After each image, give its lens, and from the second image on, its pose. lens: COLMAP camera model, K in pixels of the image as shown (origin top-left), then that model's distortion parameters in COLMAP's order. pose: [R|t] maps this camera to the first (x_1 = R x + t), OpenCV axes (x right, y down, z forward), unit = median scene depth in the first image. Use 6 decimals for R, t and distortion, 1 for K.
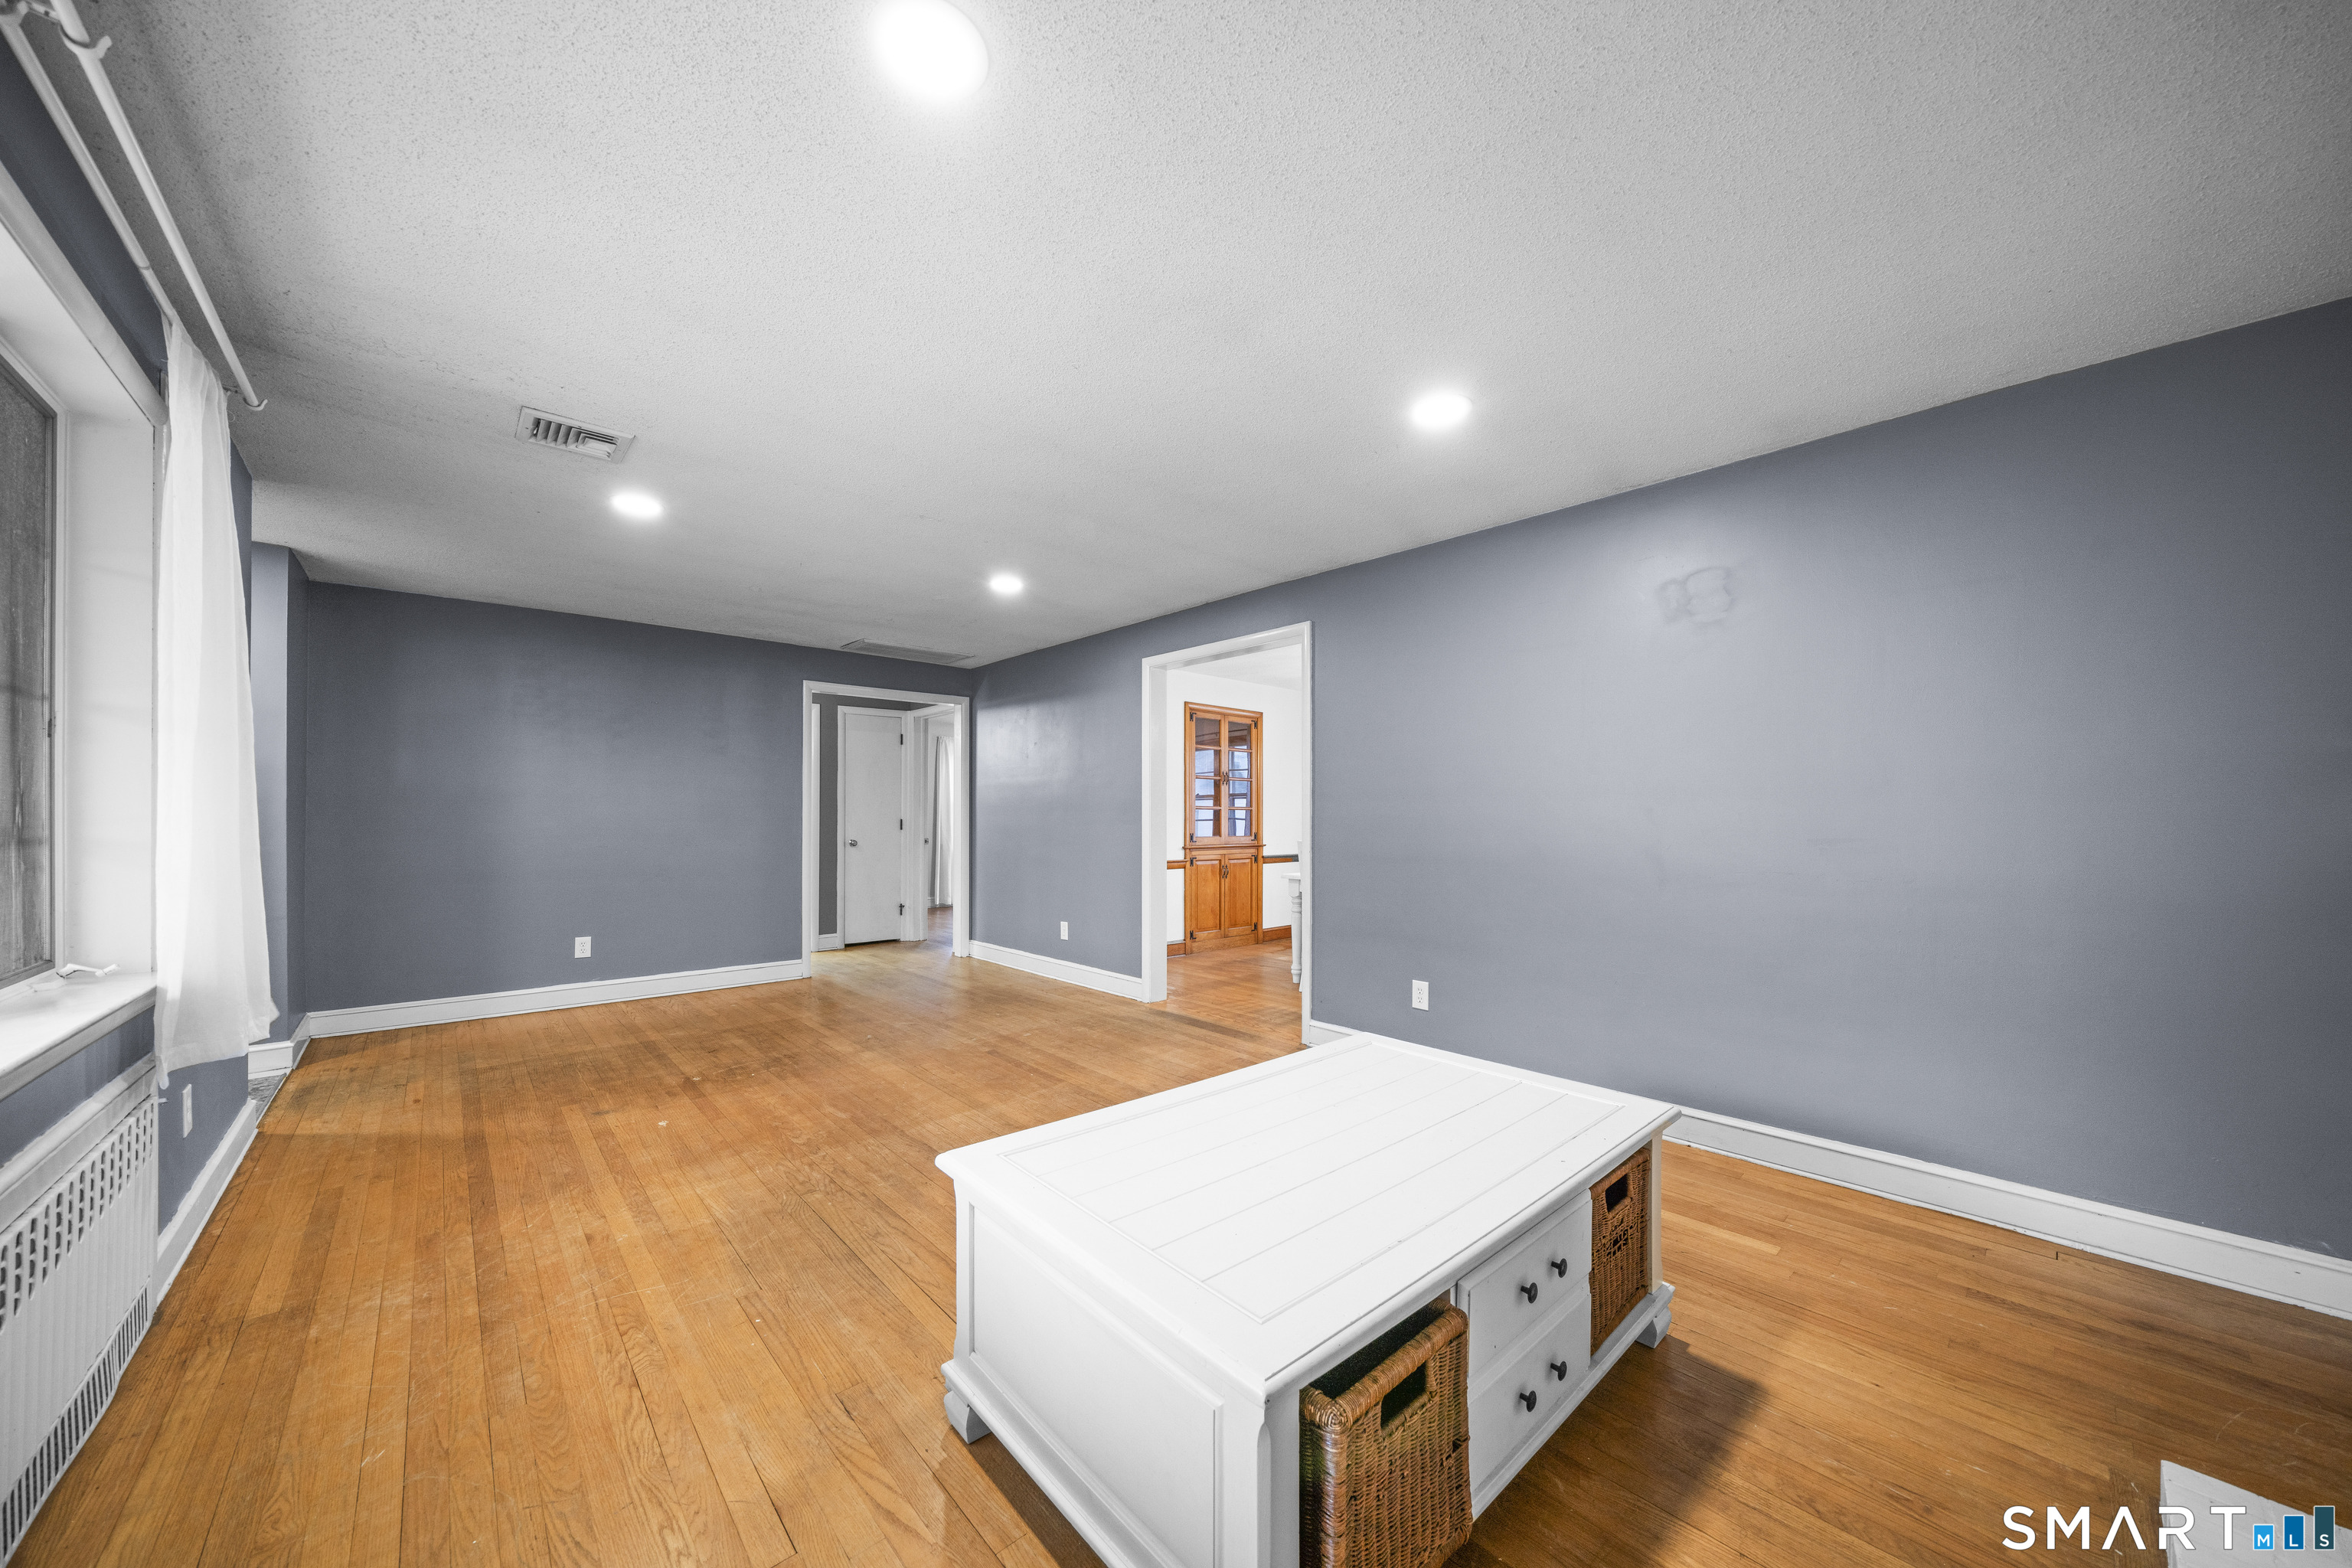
lens RADIAL K [[810.4, 0, 1176.7], [0, 810.4, 813.4], [0, 0, 1]] dist [-0.005973, 0.000157]
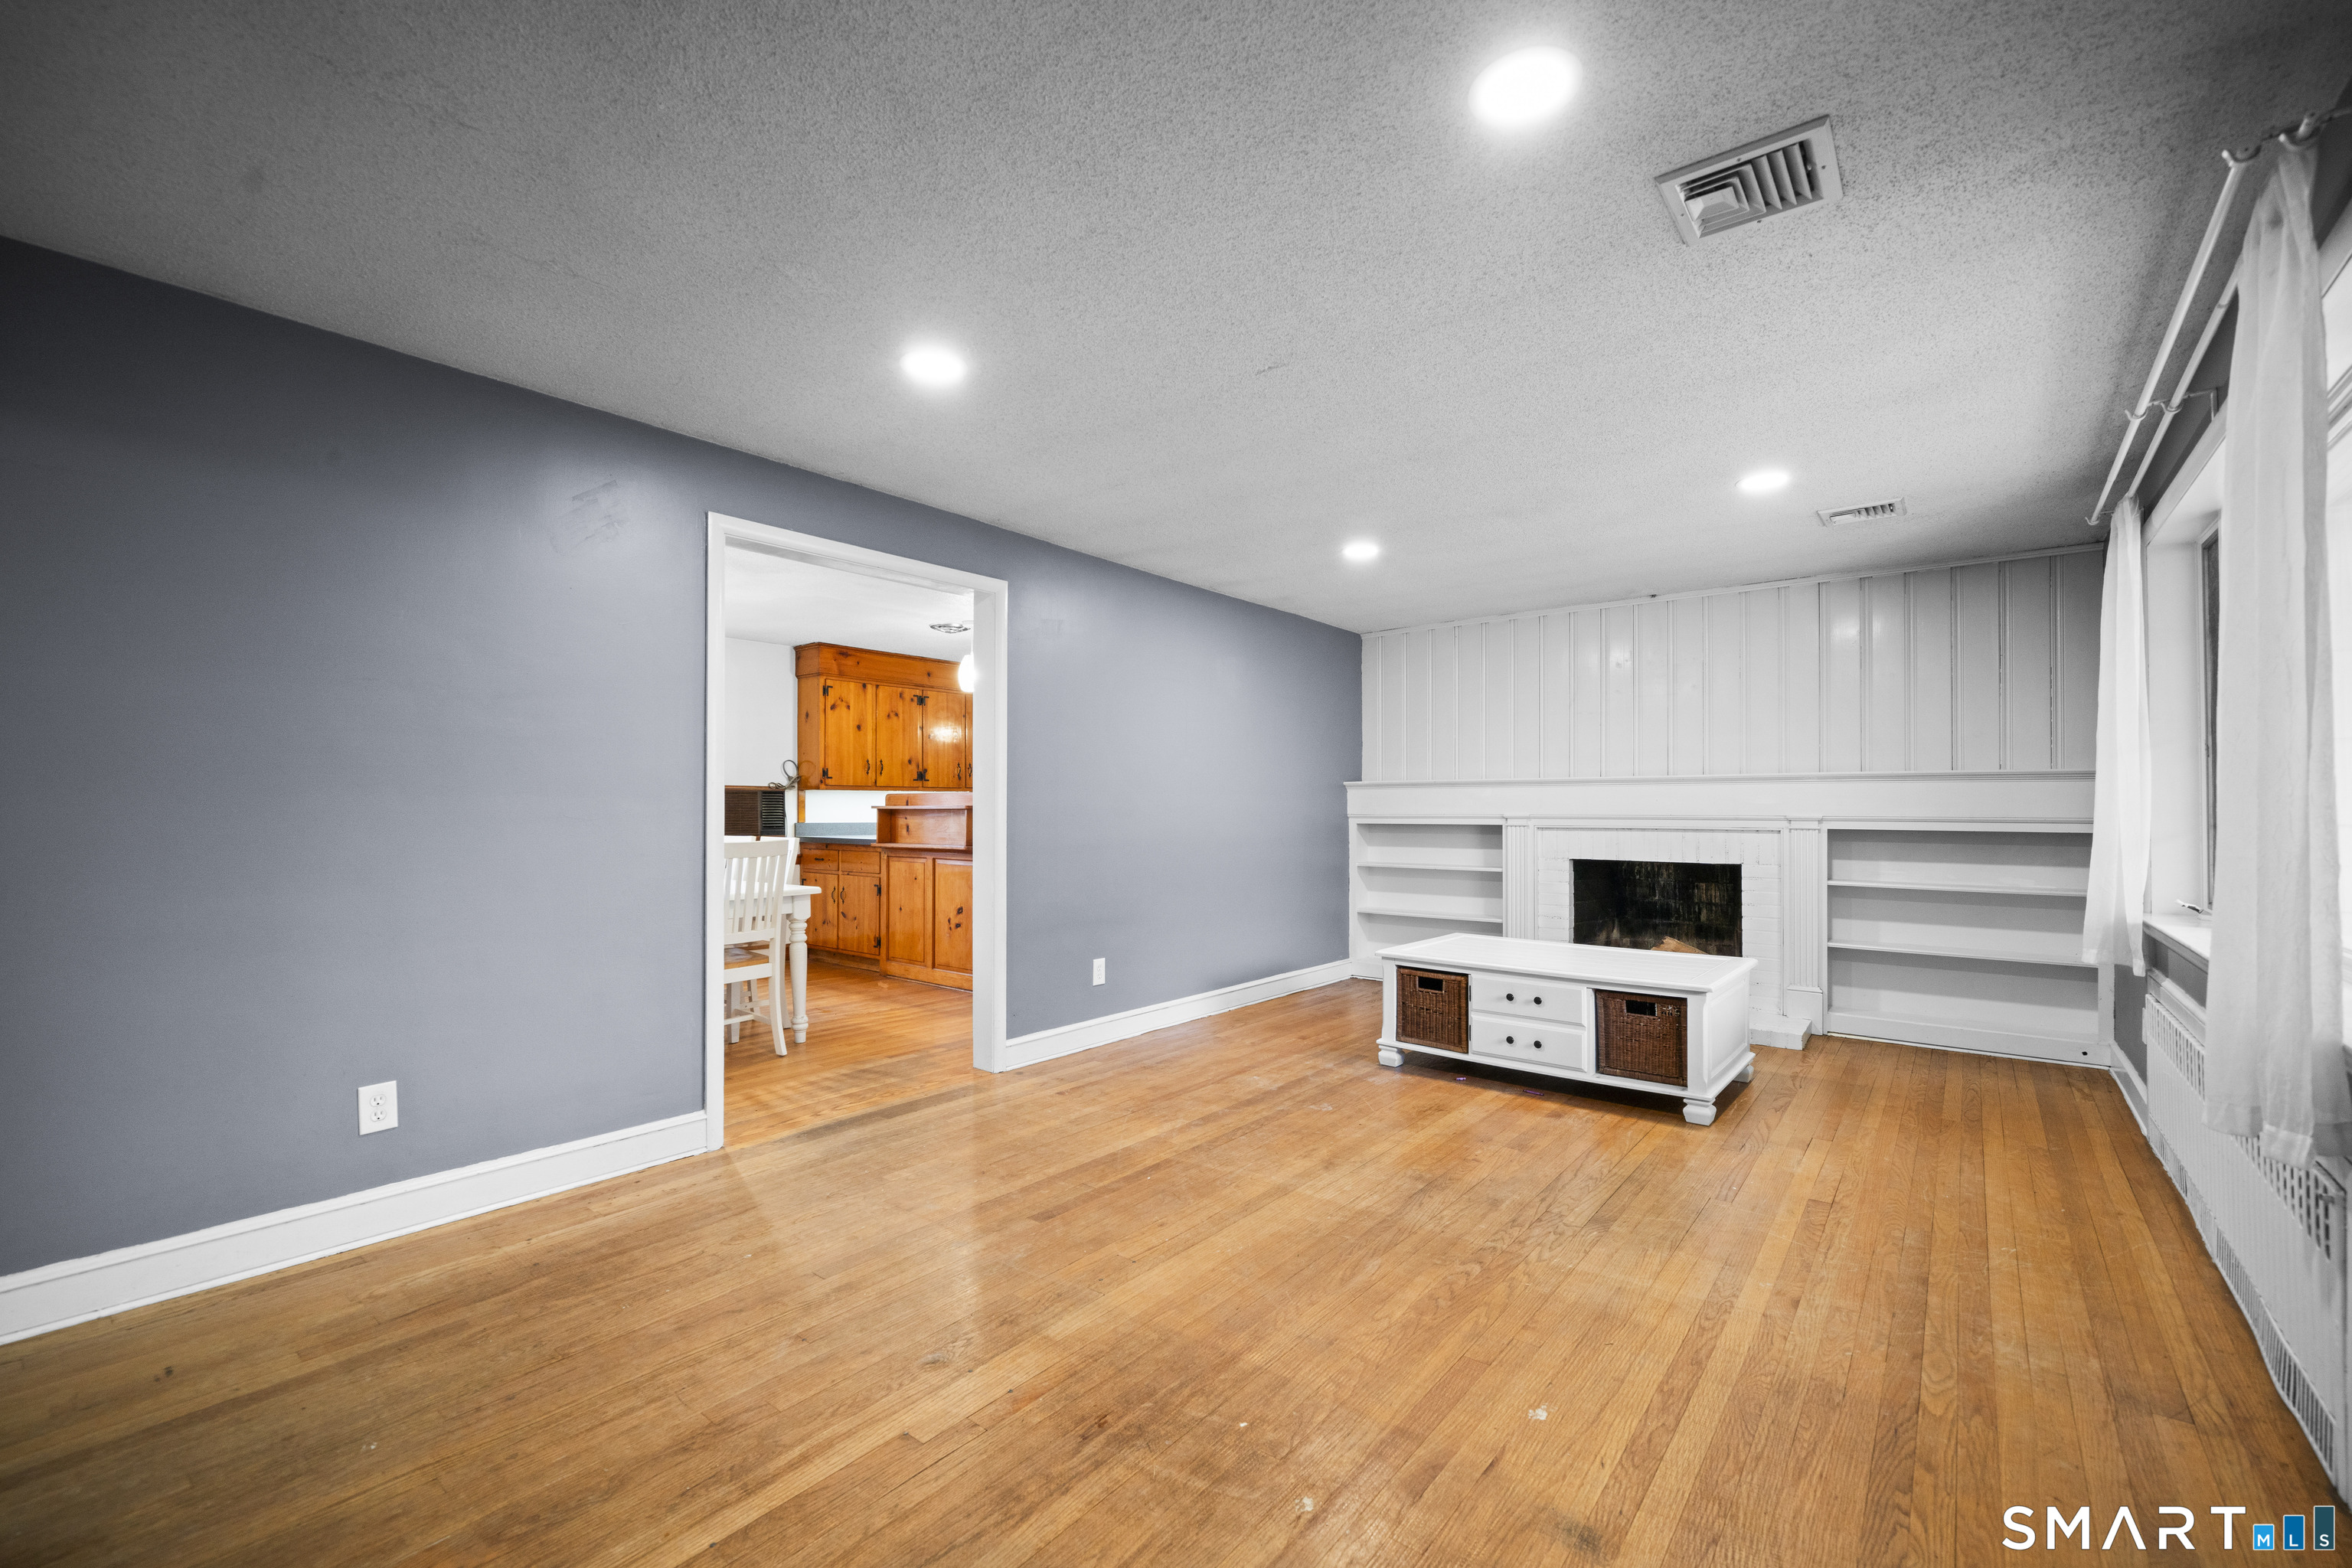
lens RADIAL K [[964.0, 0, 1176.4], [0, 964.0, 802.7], [0, 0, 1]] dist [0.001877, -0.001311]
pose [[-0.143826, 0.005573, 0.989587, -1.212754], [-0.006182, 0.999960, -0.006530, 0.006236], [-0.989584, -0.007056, -0.143786, 1.324747]]
